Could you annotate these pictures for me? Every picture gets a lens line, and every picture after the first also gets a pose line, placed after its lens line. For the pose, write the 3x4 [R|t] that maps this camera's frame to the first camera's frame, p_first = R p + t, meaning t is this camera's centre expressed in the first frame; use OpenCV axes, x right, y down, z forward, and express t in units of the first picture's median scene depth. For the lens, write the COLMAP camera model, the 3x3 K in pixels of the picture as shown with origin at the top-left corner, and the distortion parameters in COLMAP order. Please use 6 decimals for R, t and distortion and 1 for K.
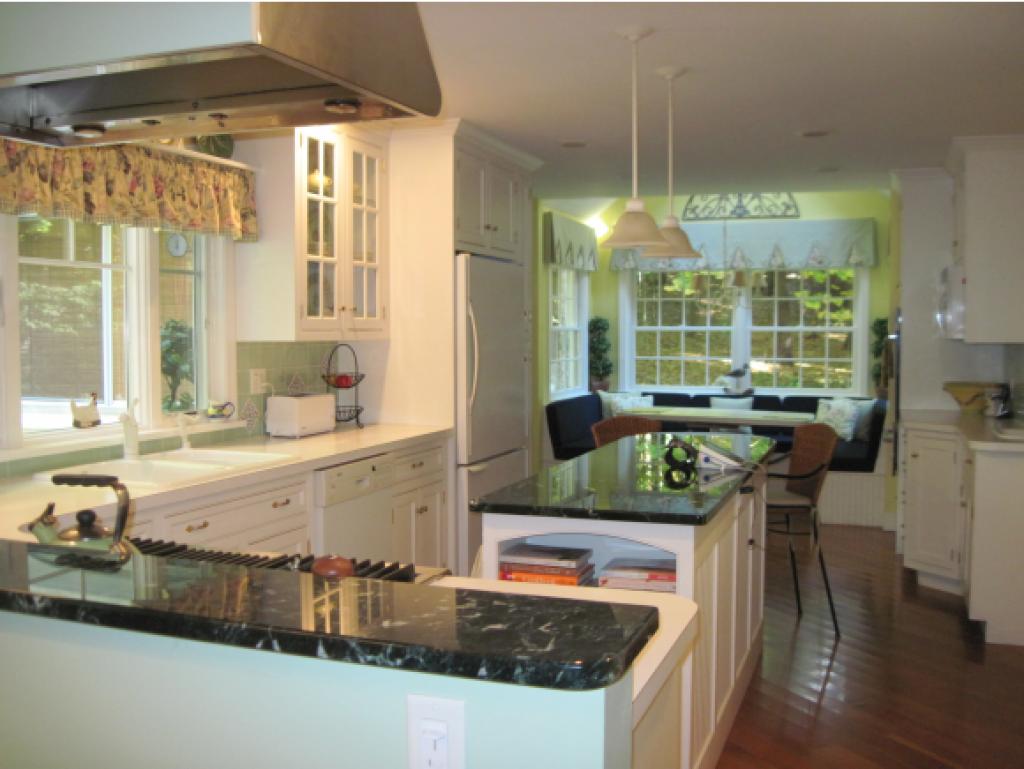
lens RADIAL K [[1033.4, 0, 512.0], [0, 1033.4, 384.5], [0, 0, 1]] dist [-0.009882, -0.001554]
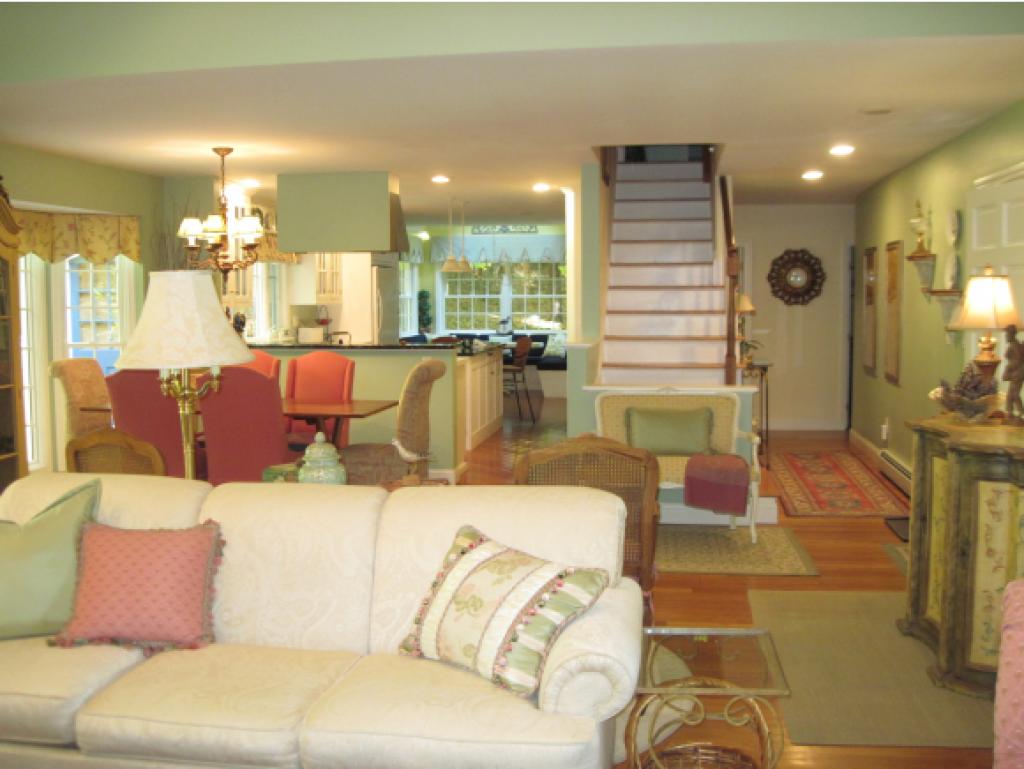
lens RADIAL K [[1042.5, 0, 512.0], [0, 1042.5, 384.5], [0, 0, 1]] dist [-0.399971, 0.000836]
pose [[0.981703, -0.020287, 0.189336, -0.102859], [0.014116, 0.999326, 0.033884, 0.035501], [-0.189896, -0.030592, 0.981327, -0.729549]]
